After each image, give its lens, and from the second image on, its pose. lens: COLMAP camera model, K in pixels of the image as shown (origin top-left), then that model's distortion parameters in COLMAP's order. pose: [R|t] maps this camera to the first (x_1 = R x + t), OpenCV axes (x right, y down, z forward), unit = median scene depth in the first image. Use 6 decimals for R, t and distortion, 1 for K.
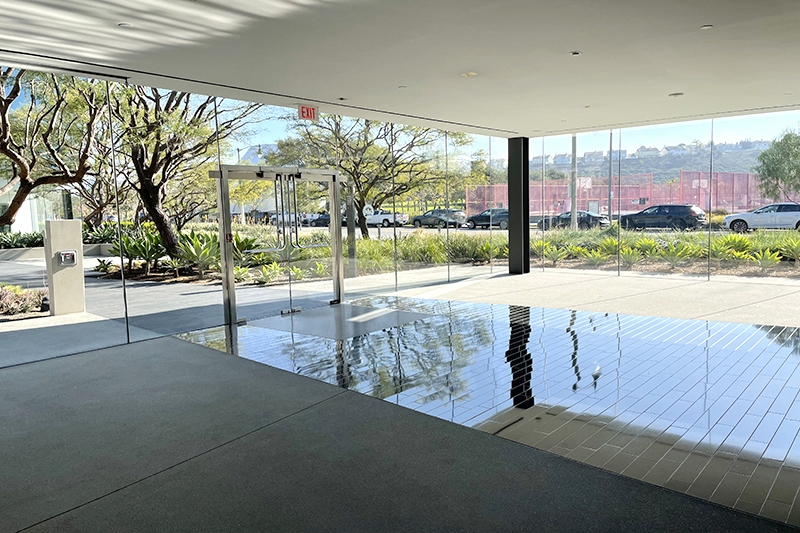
lens RADIAL K [[603.3, 0, 390.9], [0, 603.3, 281.3], [0, 0, 1]] dist [0.006523, -0.006375]
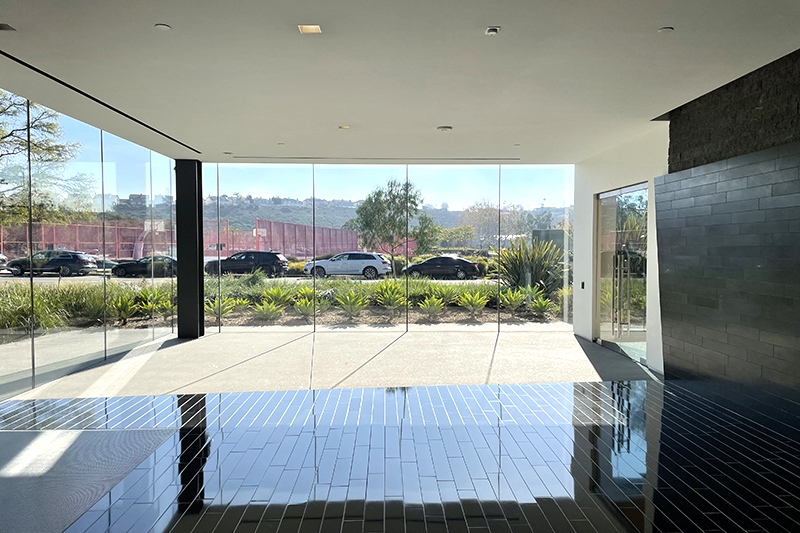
lens RADIAL K [[598.7, 0, 419.9], [0, 598.7, 276.4], [0, 0, 1]] dist [0.000785, -0.004332]
pose [[0.723814, -0.006594, 0.689964, -0.091787], [0.063334, 0.996368, -0.056920, -0.026768], [-0.687082, 0.084897, 0.721603, 0.238260]]
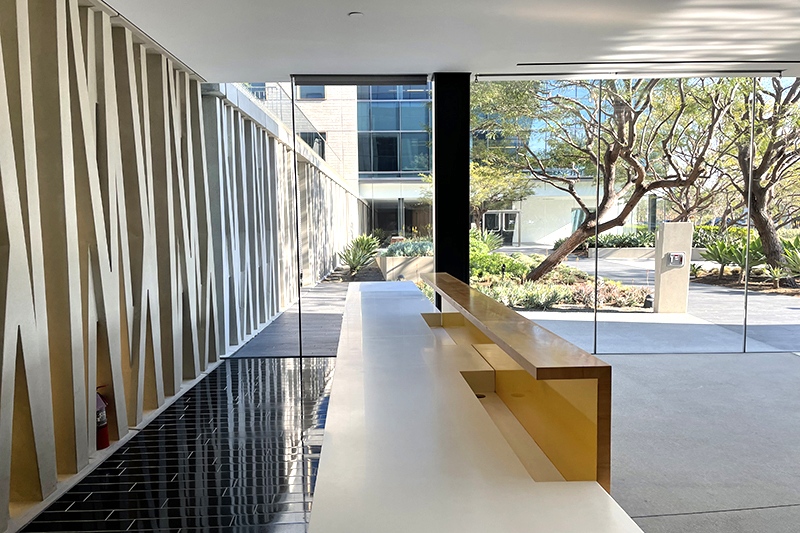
lens RADIAL K [[603.3, 0, 390.9], [0, 603.3, 281.3], [0, 0, 1]] dist [0.006523, -0.006375]
pose [[0.639057, 0.091502, -0.763697, -0.035272], [-0.096783, 0.994573, 0.038177, 0.004238], [0.763046, 0.049516, 0.644445, -0.020253]]
